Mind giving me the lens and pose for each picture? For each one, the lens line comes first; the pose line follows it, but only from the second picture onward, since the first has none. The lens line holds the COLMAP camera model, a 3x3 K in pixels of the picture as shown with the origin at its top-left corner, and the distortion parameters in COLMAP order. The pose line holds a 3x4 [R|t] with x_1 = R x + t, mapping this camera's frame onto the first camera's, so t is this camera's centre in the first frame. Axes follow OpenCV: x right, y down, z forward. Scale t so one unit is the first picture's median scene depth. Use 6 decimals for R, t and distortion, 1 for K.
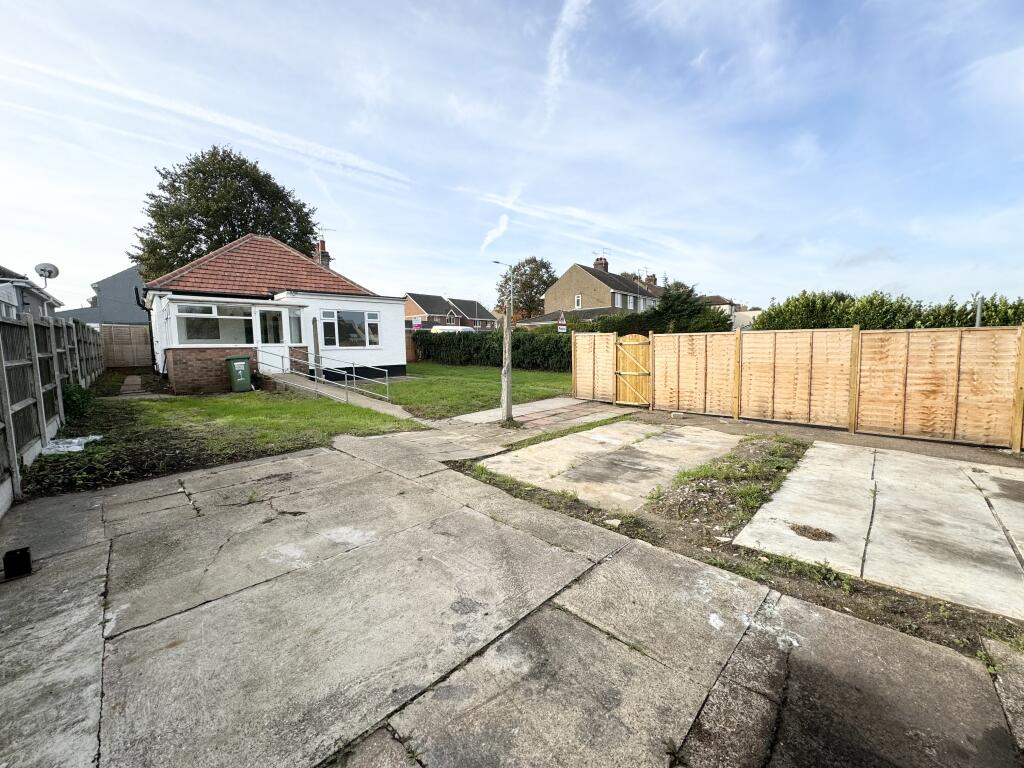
lens RADIAL K [[409.6, 0, 514.0], [0, 409.6, 381.8], [0, 0, 1]] dist [-0.000025, 0.000003]
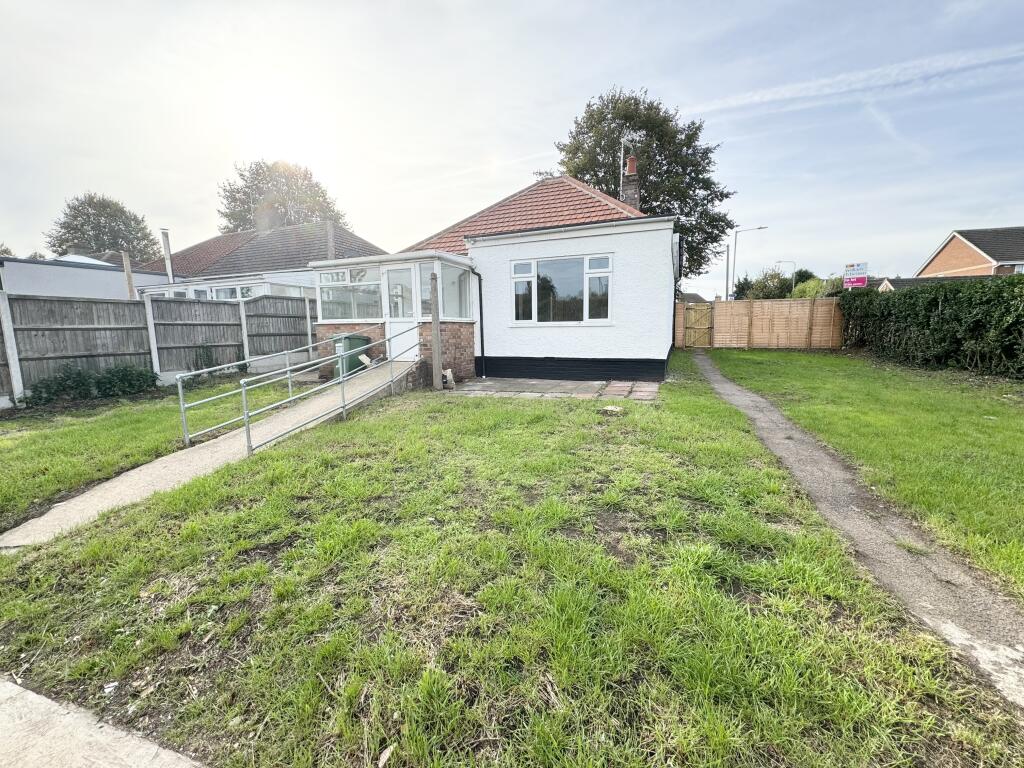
lens RADIAL K [[409.6, 0, 513.7], [0, 409.6, 377.1], [0, 0, 1]] dist [-0.000025, 0.000003]
pose [[0.418407, 0.116683, -0.900733, 0.066296], [-0.076287, 0.992724, 0.093163, -0.037091], [0.905050, 0.029734, 0.424264, 0.453932]]
